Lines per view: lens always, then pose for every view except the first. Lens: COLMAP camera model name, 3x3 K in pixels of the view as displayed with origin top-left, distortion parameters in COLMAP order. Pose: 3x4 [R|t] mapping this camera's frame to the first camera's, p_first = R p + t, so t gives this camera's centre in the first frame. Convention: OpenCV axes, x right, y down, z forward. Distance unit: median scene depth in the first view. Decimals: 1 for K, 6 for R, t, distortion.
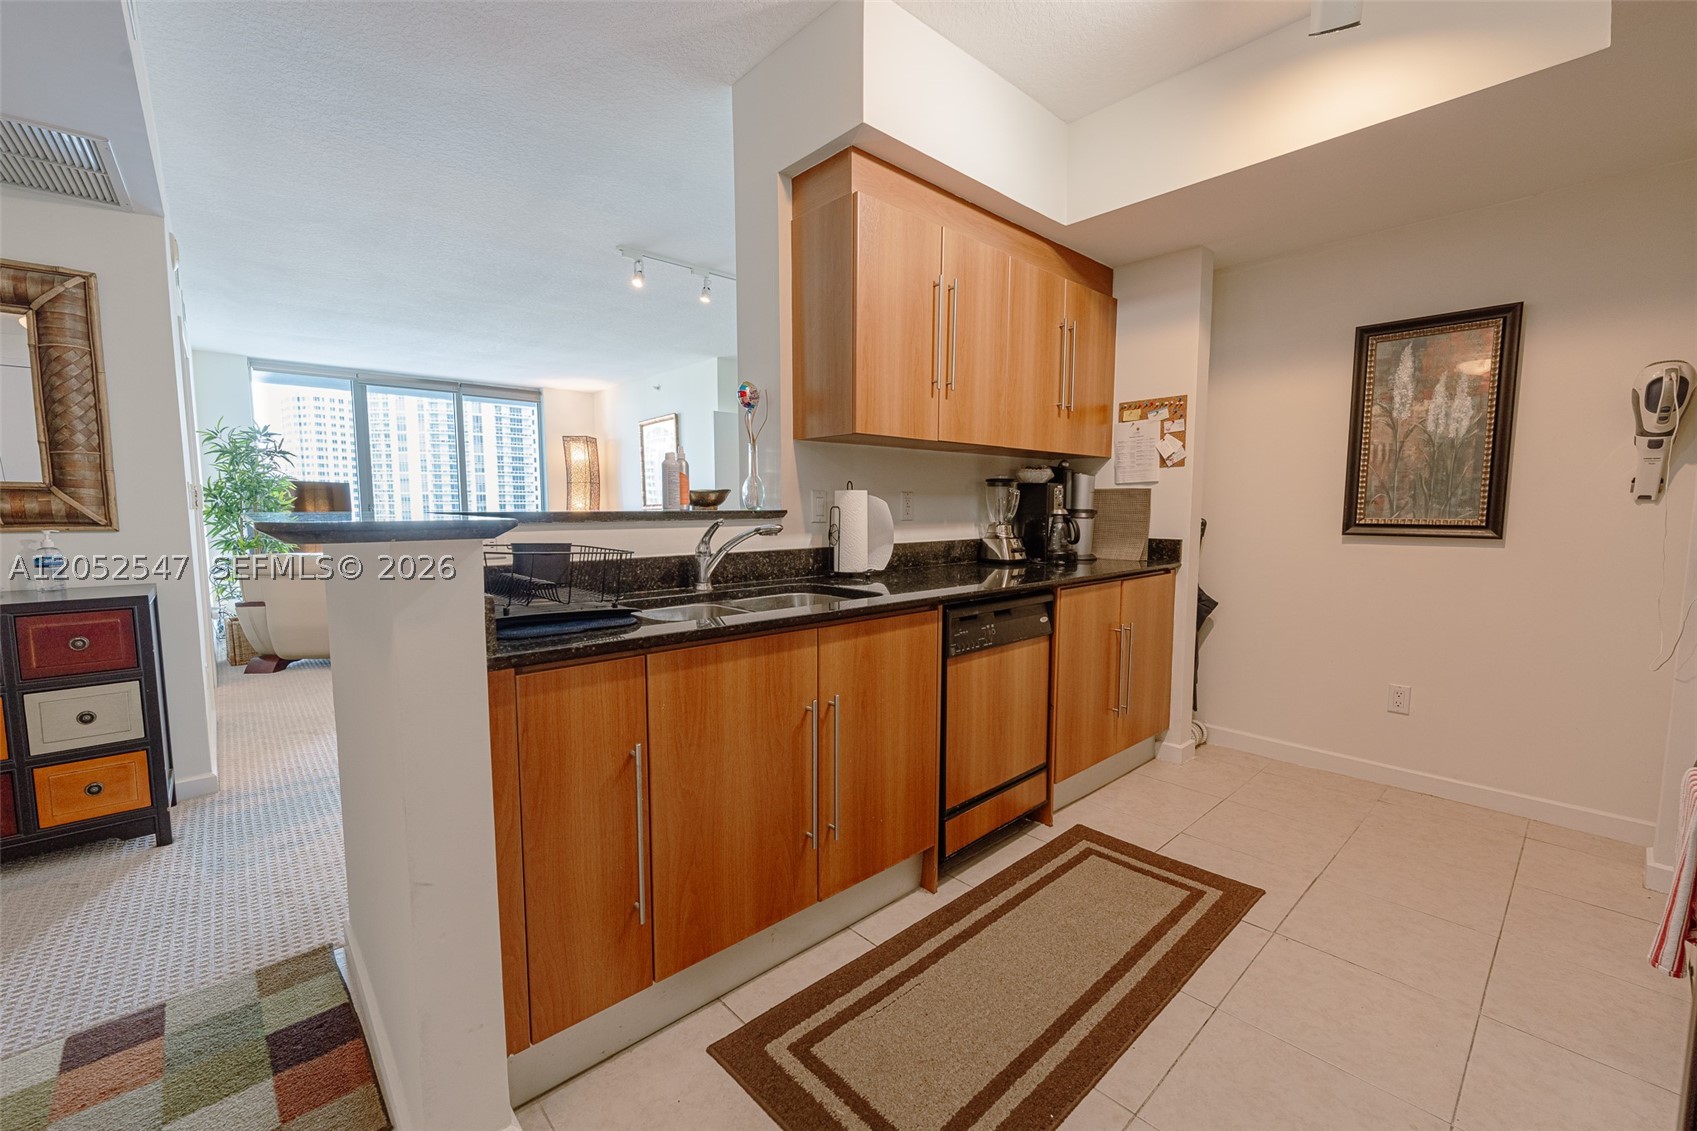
lens RADIAL K [[678.3, 0, 794.8], [0, 678.3, 568.9], [0, 0, 1]] dist [0.001169, -0.000427]
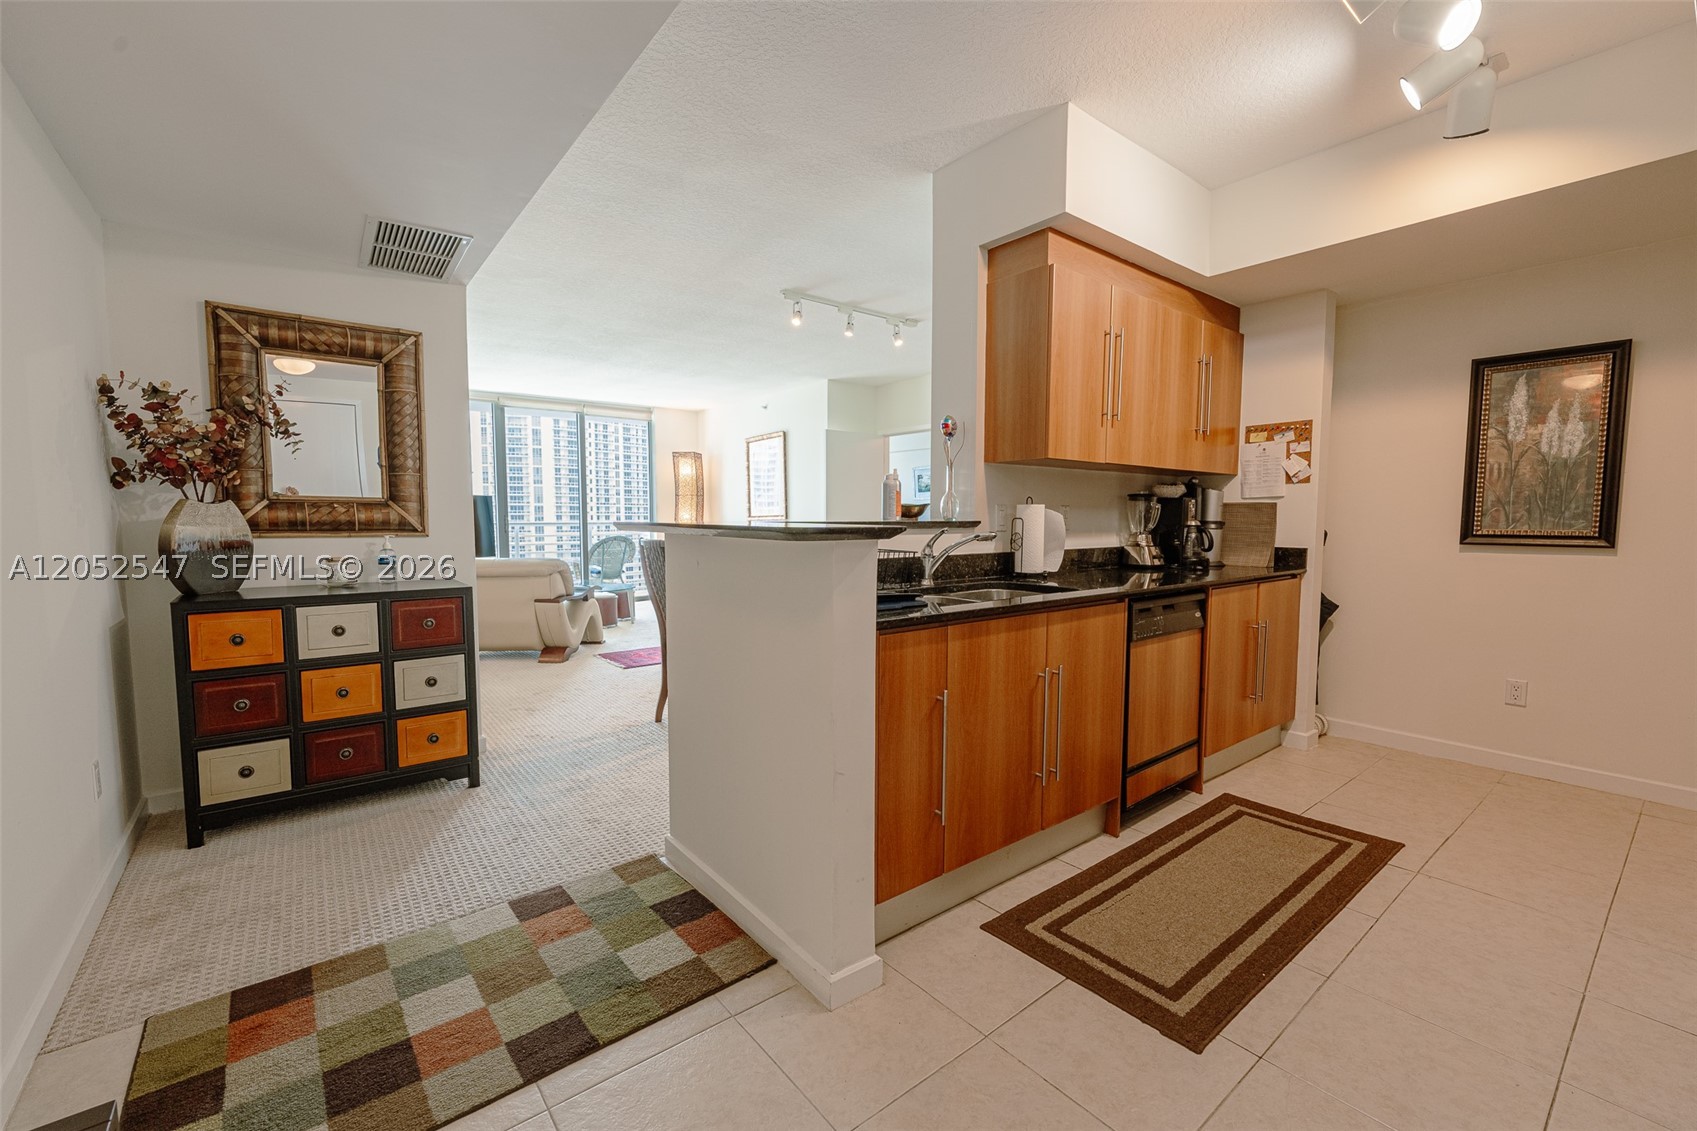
lens RADIAL K [[678.3, 0, 807.7], [0, 678.3, 568.1], [0, 0, 1]] dist [0.001169, -0.000427]
pose [[0.998123, 0.006622, -0.060878, -0.217906], [-0.007708, 0.999815, -0.017625, 0.018770], [0.060750, 0.018061, 0.997990, -0.197859]]
